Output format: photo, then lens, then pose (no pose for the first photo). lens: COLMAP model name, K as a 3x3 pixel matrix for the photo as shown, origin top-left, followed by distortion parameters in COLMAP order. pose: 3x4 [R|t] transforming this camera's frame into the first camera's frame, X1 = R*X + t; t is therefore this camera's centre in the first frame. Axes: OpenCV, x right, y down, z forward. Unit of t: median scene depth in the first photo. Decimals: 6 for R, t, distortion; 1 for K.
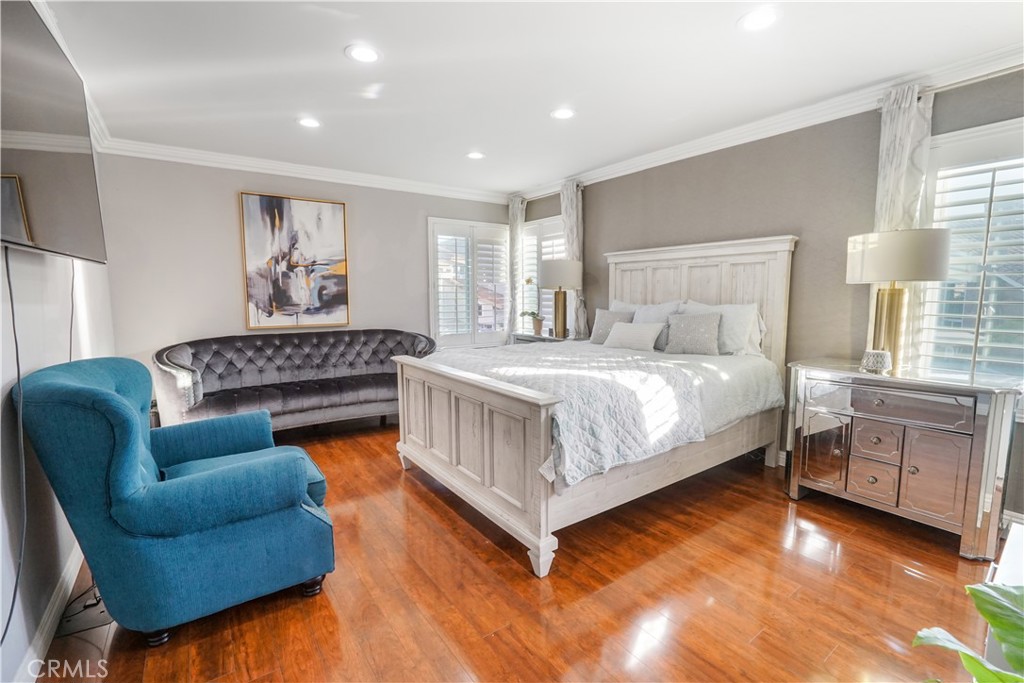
lens RADIAL K [[444.1, 0, 513.4], [0, 444.1, 339.6], [0, 0, 1]] dist [-0.034637, 0.008468]
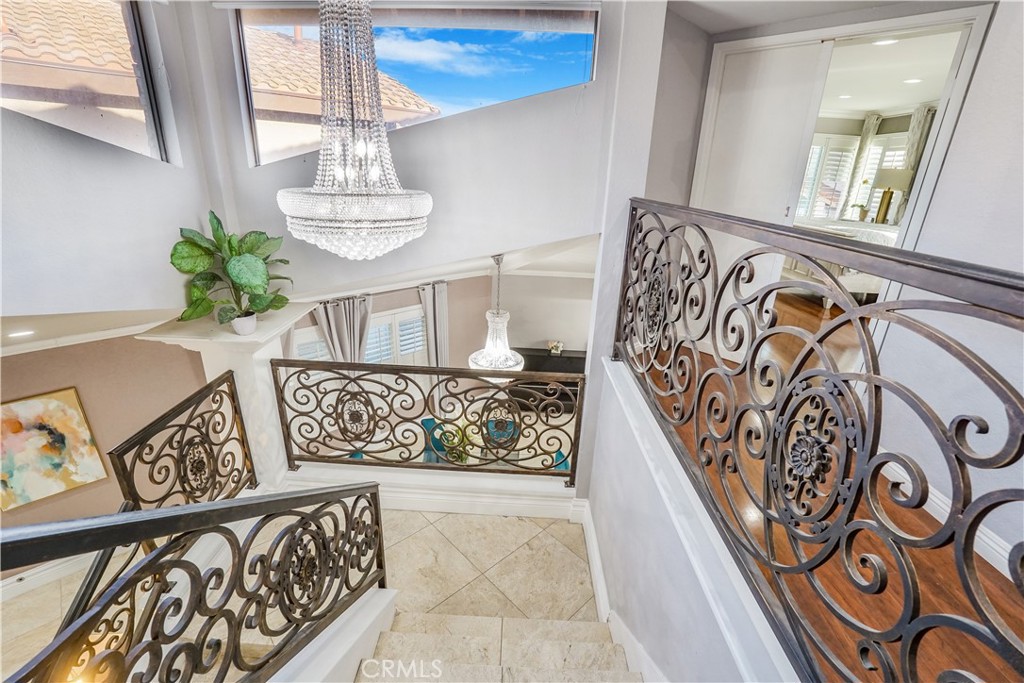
lens RADIAL K [[444.1, 0, 521.1], [0, 444.1, 343.0], [0, 0, 1]] dist [-0.034637, 0.008468]
pose [[0.807854, 0.243408, -0.536772, 0.016820], [-0.100033, 0.954149, 0.282123, 0.074070], [0.580832, -0.174220, 0.795162, -0.801383]]
